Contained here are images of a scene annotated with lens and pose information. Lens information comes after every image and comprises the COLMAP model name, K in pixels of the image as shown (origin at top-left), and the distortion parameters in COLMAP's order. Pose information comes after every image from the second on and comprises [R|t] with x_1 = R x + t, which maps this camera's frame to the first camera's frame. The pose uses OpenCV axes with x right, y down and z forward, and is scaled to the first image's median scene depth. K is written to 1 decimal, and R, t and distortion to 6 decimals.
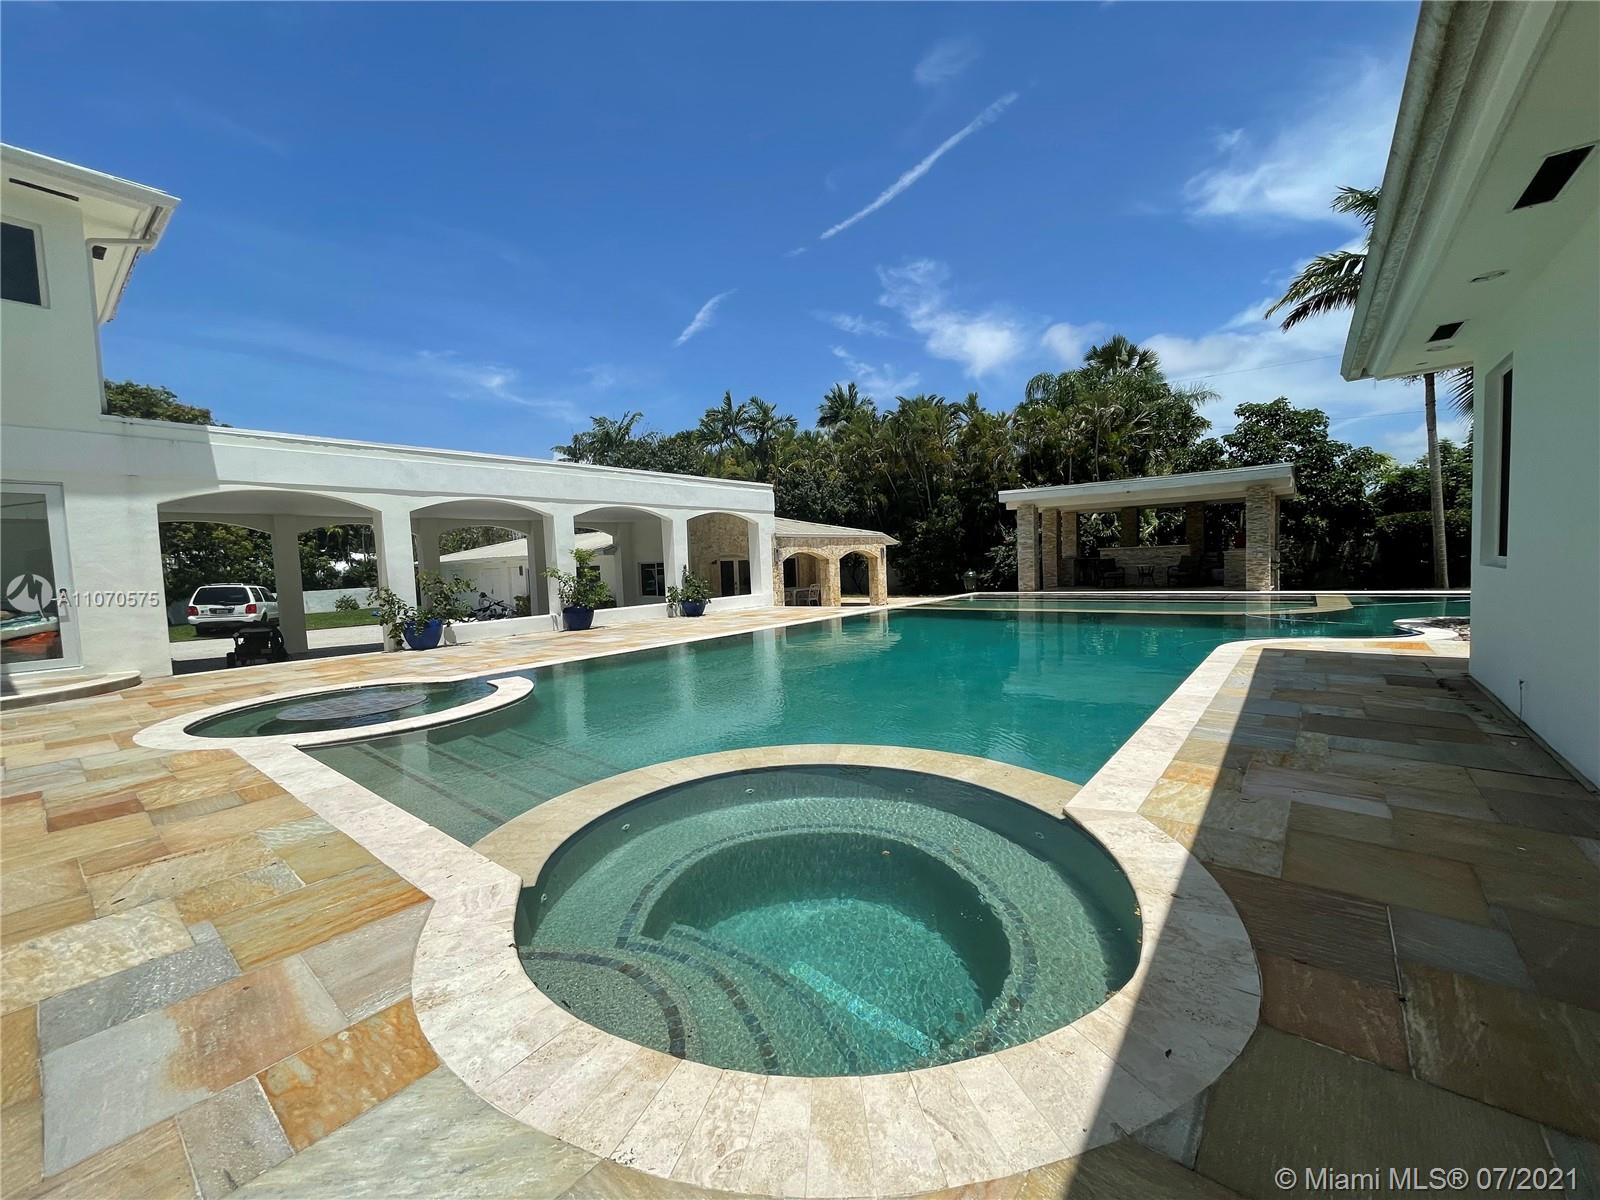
lens RADIAL K [[641.7, 0, 797.9], [0, 641.7, 598.9], [0, 0, 1]] dist [-0.001196, -0.000256]
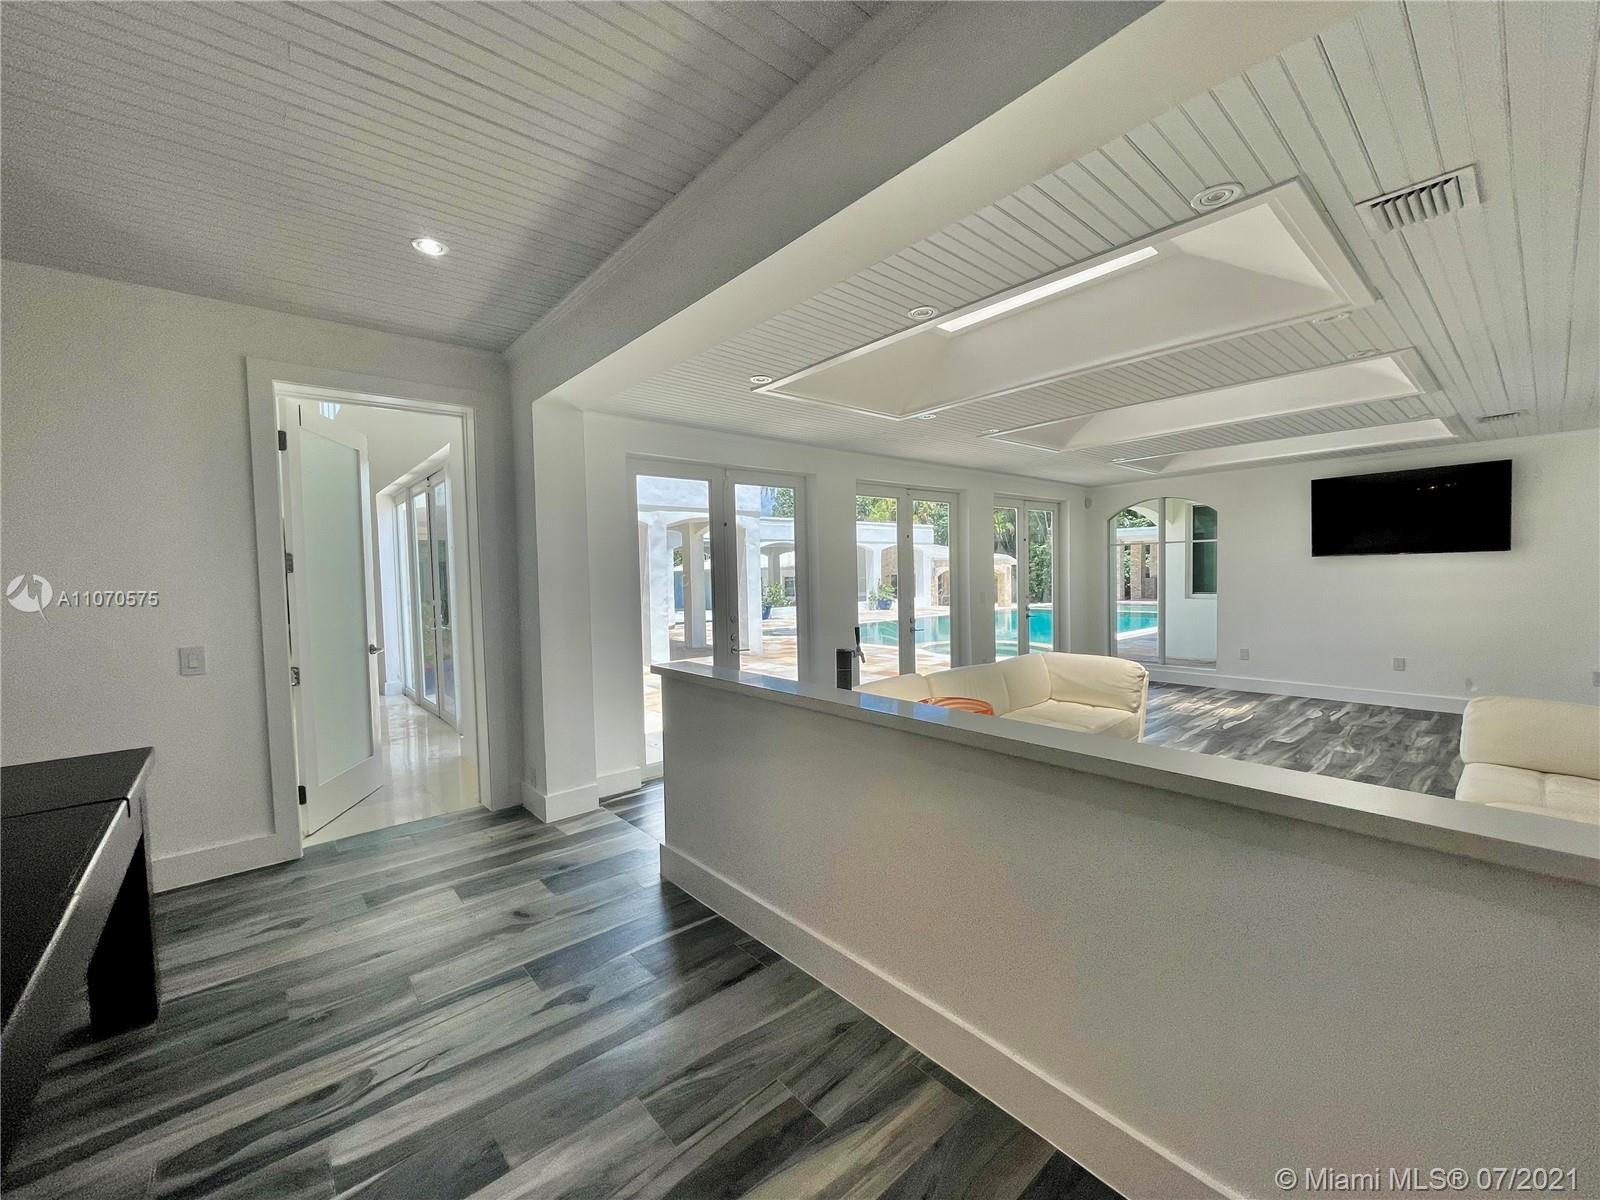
lens RADIAL K [[641.7, 0, 800.2], [0, 641.7, 601.4], [0, 0, 1]] dist [-0.001196, -0.000256]
pose [[0.982424, 0.023571, -0.185167, -0.056705], [-0.025808, 0.999620, -0.009680, 0.021338], [0.184869, 0.014289, 0.982659, -0.495121]]
